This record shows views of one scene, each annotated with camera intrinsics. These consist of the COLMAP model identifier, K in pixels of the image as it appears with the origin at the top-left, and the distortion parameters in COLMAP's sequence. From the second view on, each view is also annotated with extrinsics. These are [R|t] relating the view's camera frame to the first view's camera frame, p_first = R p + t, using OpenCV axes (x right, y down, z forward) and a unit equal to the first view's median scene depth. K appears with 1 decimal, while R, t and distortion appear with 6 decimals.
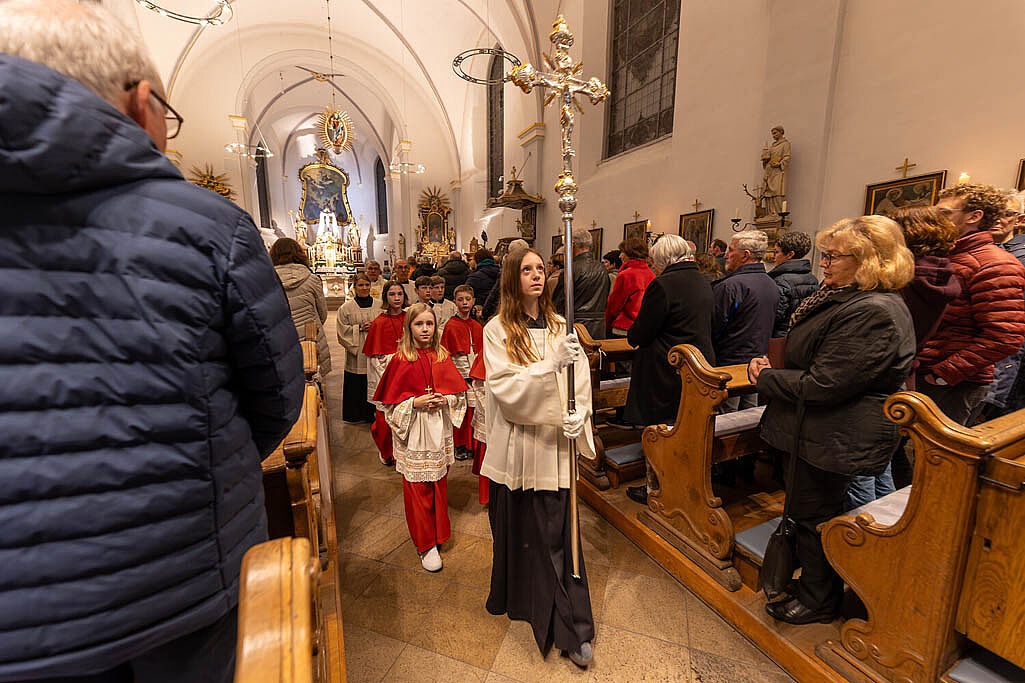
lens RADIAL K [[409.3, 0, 512.5], [0, 409.3, 341.5], [0, 0, 1]] dist [0.001979, -0.000302]
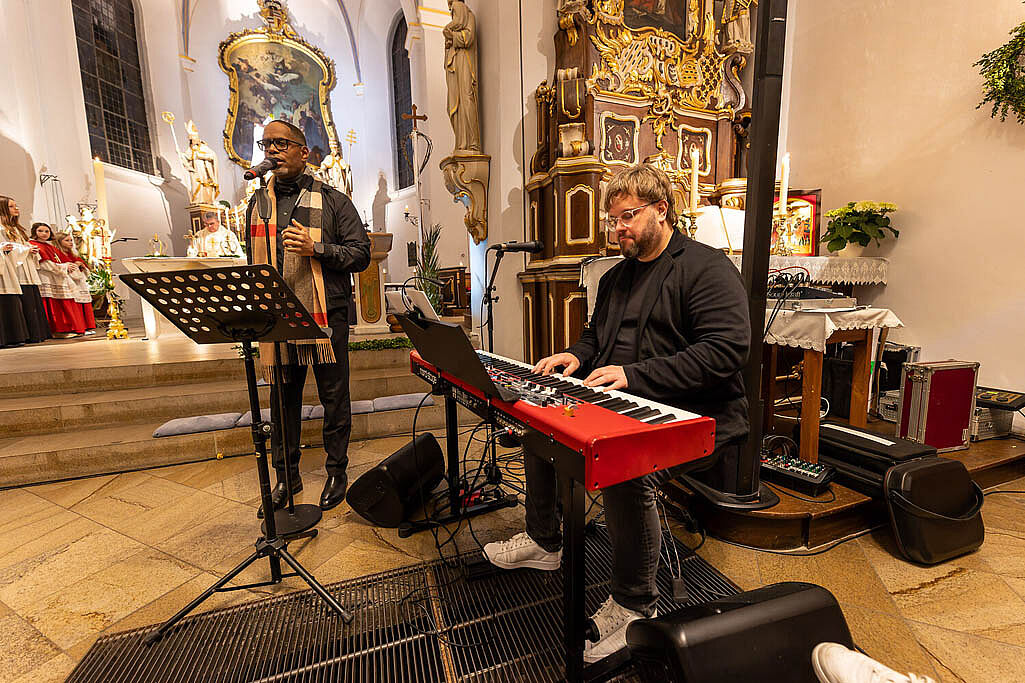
lens RADIAL K [[409.3, 0, 512.5], [0, 409.3, 341.5], [0, 0, 1]] dist [0.001979, -0.000302]
pose [[0.995845, -0.010798, -0.090421, -0.216672], [0.007741, 0.999389, -0.034084, -0.101386], [0.090733, 0.033242, 0.995320, 0.772621]]
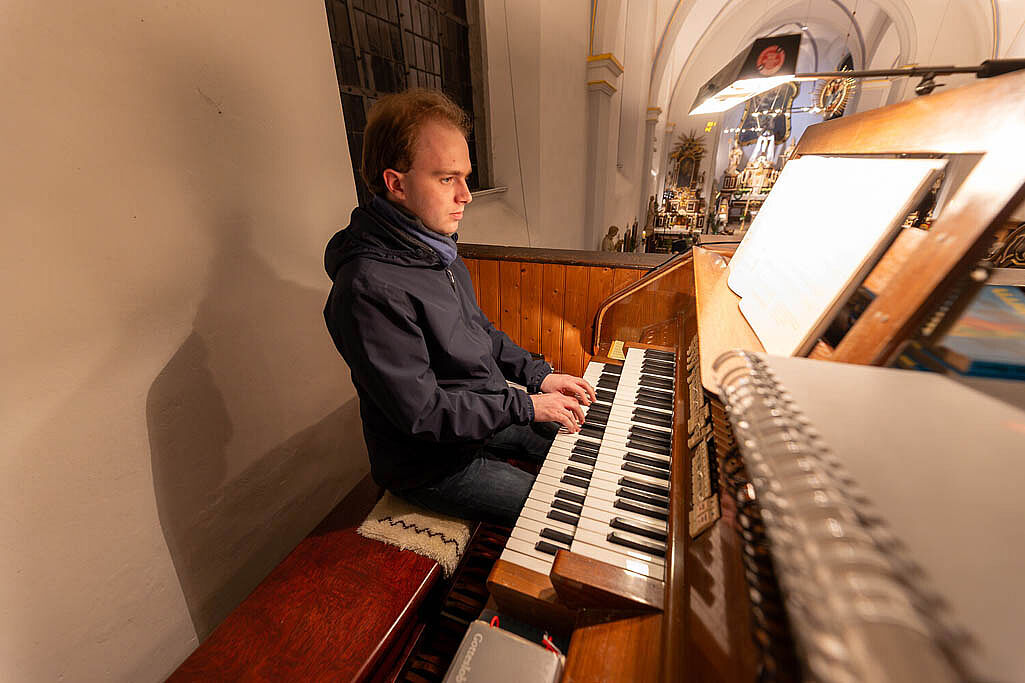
lens RADIAL K [[409.3, 0, 512.5], [0, 409.3, 341.5], [0, 0, 1]] dist [0.001979, -0.000302]
pose [[0.679694, 0.284470, -0.676087, -0.072889], [-0.089020, 0.946911, 0.308926, -0.119396], [0.728074, -0.149789, 0.668933, -0.233947]]
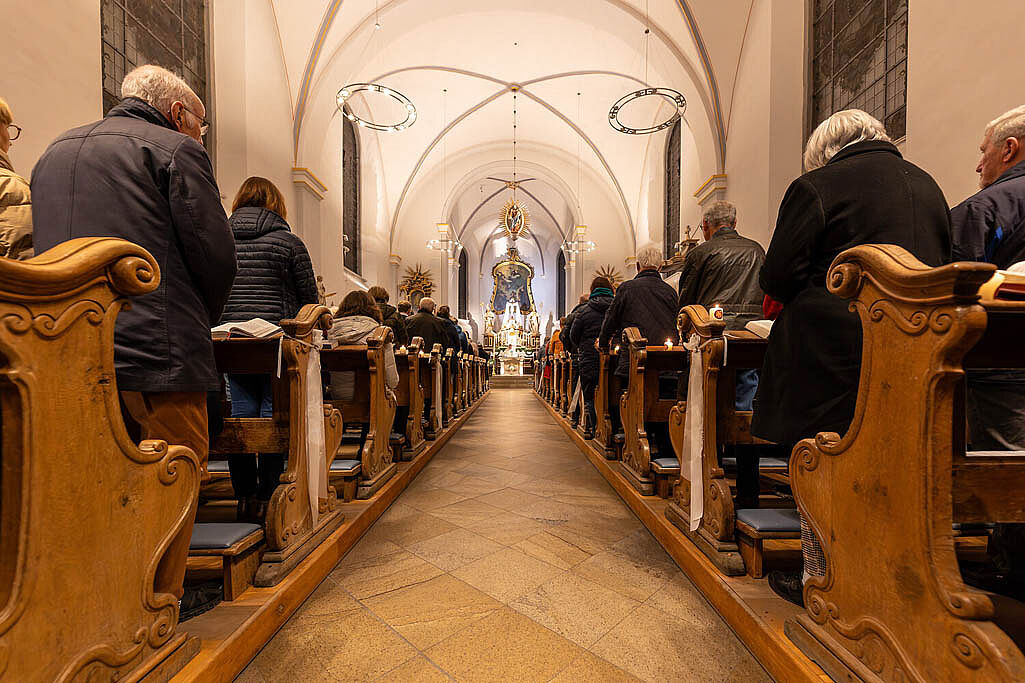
lens RADIAL K [[418.5, 0, 521.1], [0, 418.5, 374.6], [0, 0, 1]] dist [-0.001115, -0.000427]
pose [[0.913935, 0.006233, -0.405814, 0.025848], [-0.065632, 0.988992, -0.132620, 0.025007], [0.400520, 0.147841, 0.904283, 0.042936]]
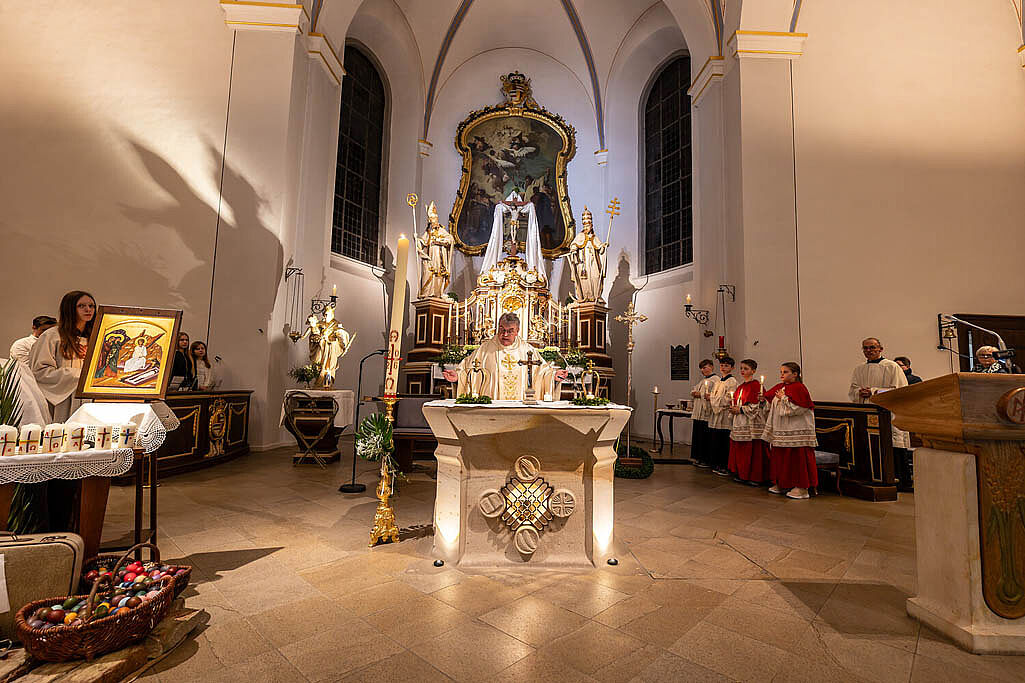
lens RADIAL K [[476.2, 0, 512.5], [0, 476.2, 341.5], [0, 0, 1]] dist [0.002121, -0.000041]
pose [[0.915679, -0.013974, -0.401668, -0.377477], [-0.087702, 0.968364, -0.233623, -0.145612], [0.392226, 0.249151, 0.885484, 0.860766]]
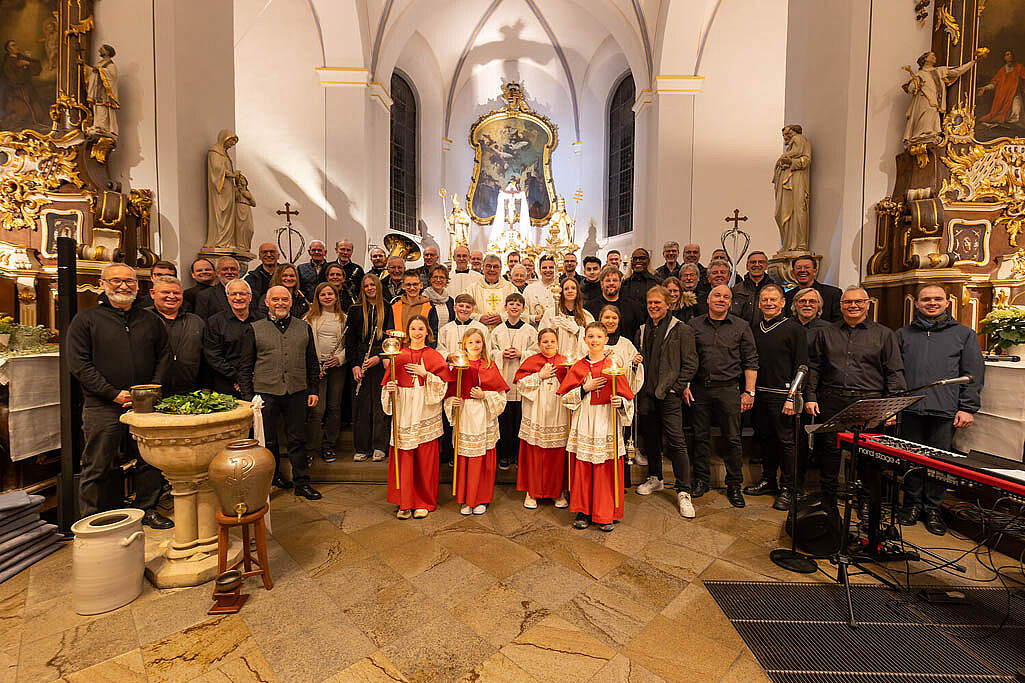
lens RADIAL K [[446.8, 0, 512.5], [0, 446.8, 341.5], [0, 0, 1]] dist [0.002195, 0.000149]
pose [[0.906194, 0.026889, -0.422007, -0.281836], [-0.076231, 0.992014, -0.100486, -0.109080], [0.415935, 0.123229, 0.901006, 0.686933]]
